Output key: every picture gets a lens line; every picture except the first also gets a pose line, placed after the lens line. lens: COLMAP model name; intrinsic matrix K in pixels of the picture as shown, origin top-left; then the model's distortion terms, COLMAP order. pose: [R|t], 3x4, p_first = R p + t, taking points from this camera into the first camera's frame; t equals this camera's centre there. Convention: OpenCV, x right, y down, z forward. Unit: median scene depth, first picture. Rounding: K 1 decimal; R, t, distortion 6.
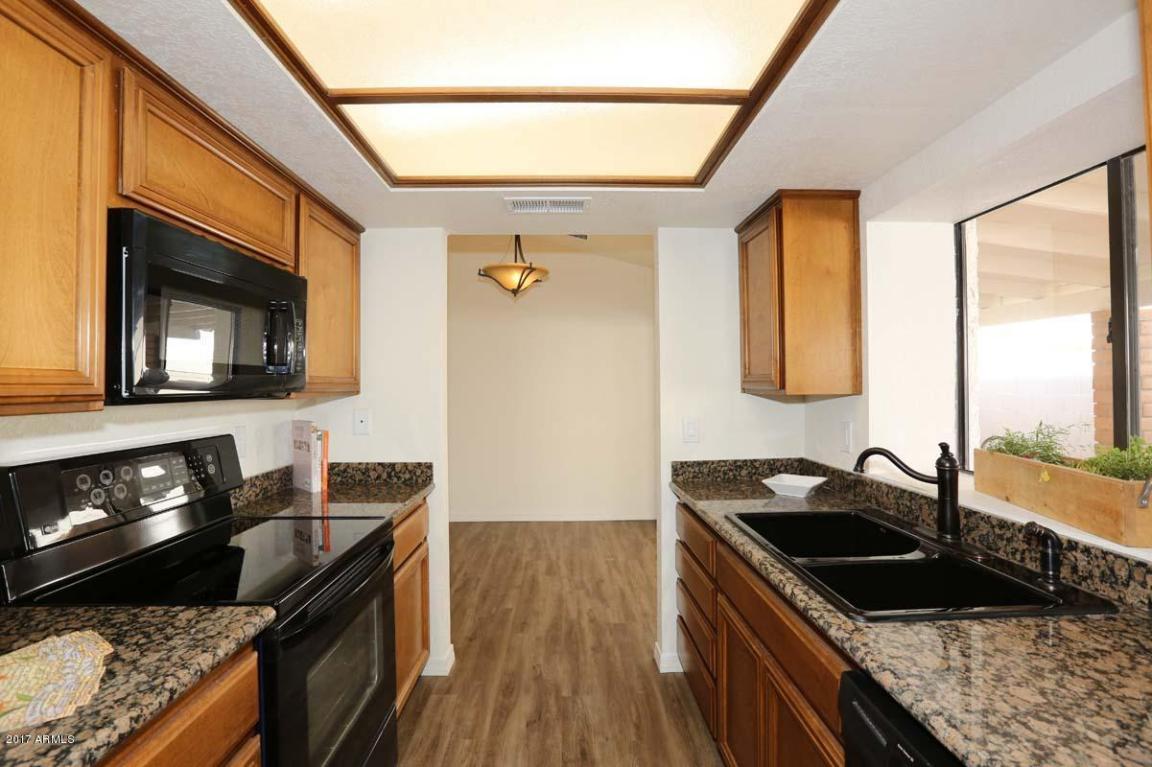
lens RADIAL K [[525.1, 0, 573.5], [0, 525.1, 379.8], [0, 0, 1]] dist [-0.056999, 0.018299]
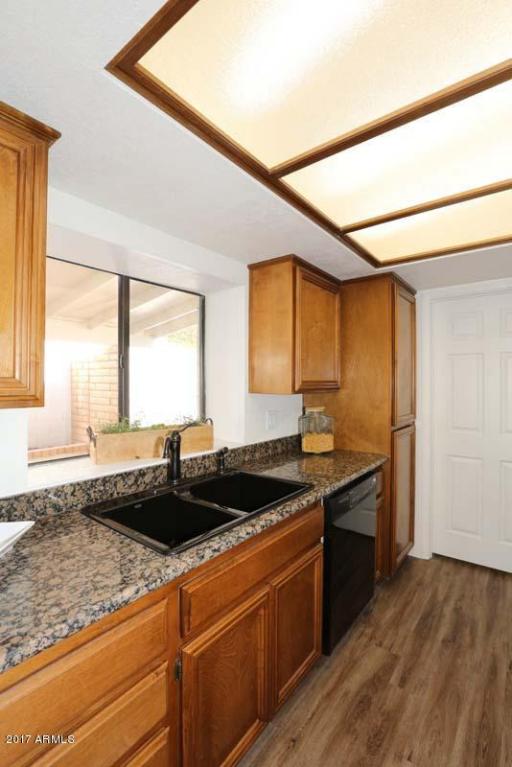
lens RADIAL K [[349.6, 0, 257.5], [0, 349.6, 385.1], [0, 0, 1]] dist [-0.056999, 0.018299]
pose [[-0.777482, 0.009445, 0.628834, -0.182161], [0.003761, 0.999939, -0.010368, 0.008135], [-0.628894, -0.005696, -0.777471, 1.692103]]
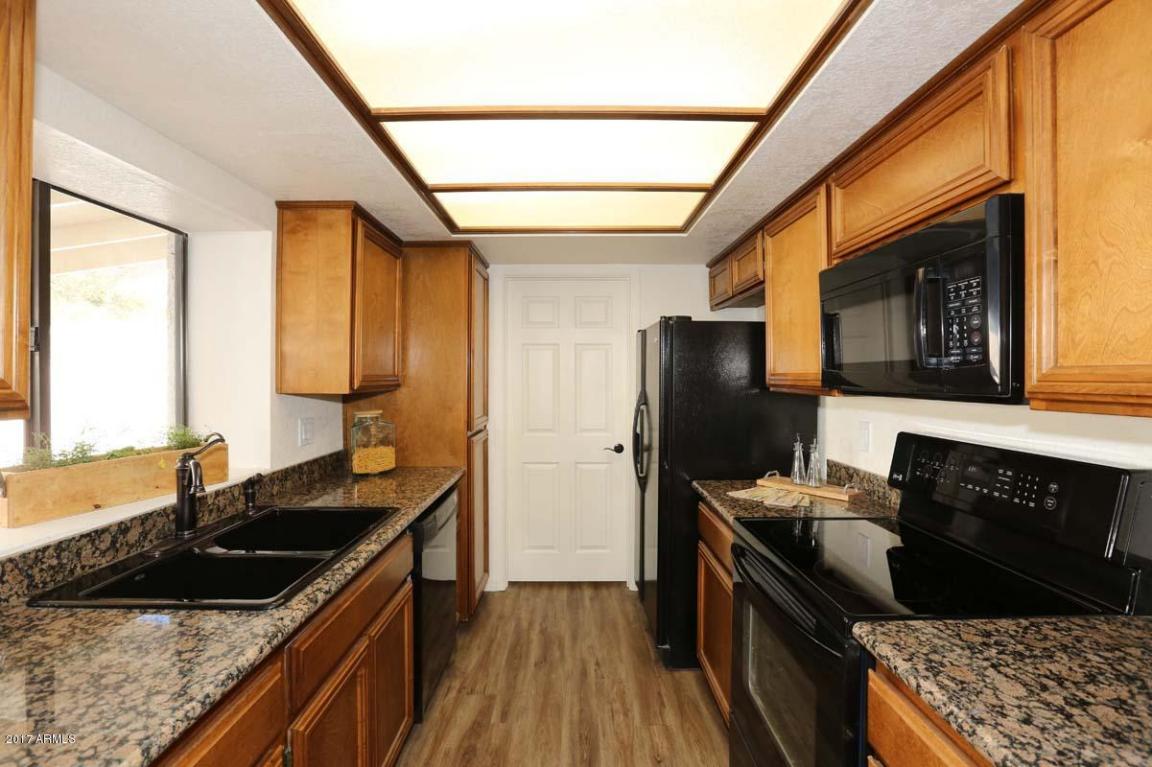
lens RADIAL K [[525.1, 0, 573.5], [0, 525.1, 379.8], [0, 0, 1]] dist [-0.056999, 0.018299]
pose [[-0.999807, 0.010278, 0.016721, -0.084749], [0.010226, 0.999942, -0.003235, 0.002443], [-0.016754, -0.003064, -0.999855, 2.019507]]
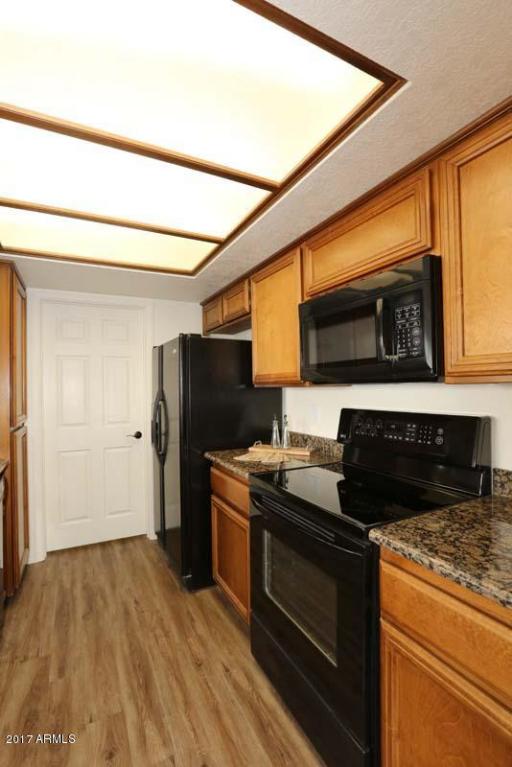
lens RADIAL K [[350.4, 0, 254.9], [0, 350.4, 387.7], [0, 0, 1]] dist [-0.067022, 0.027482]
pose [[-0.896481, 0.020814, -0.442594, 0.050633], [0.025441, 0.999666, -0.004519, 0.049533], [0.442352, -0.015312, -0.896711, 1.829350]]
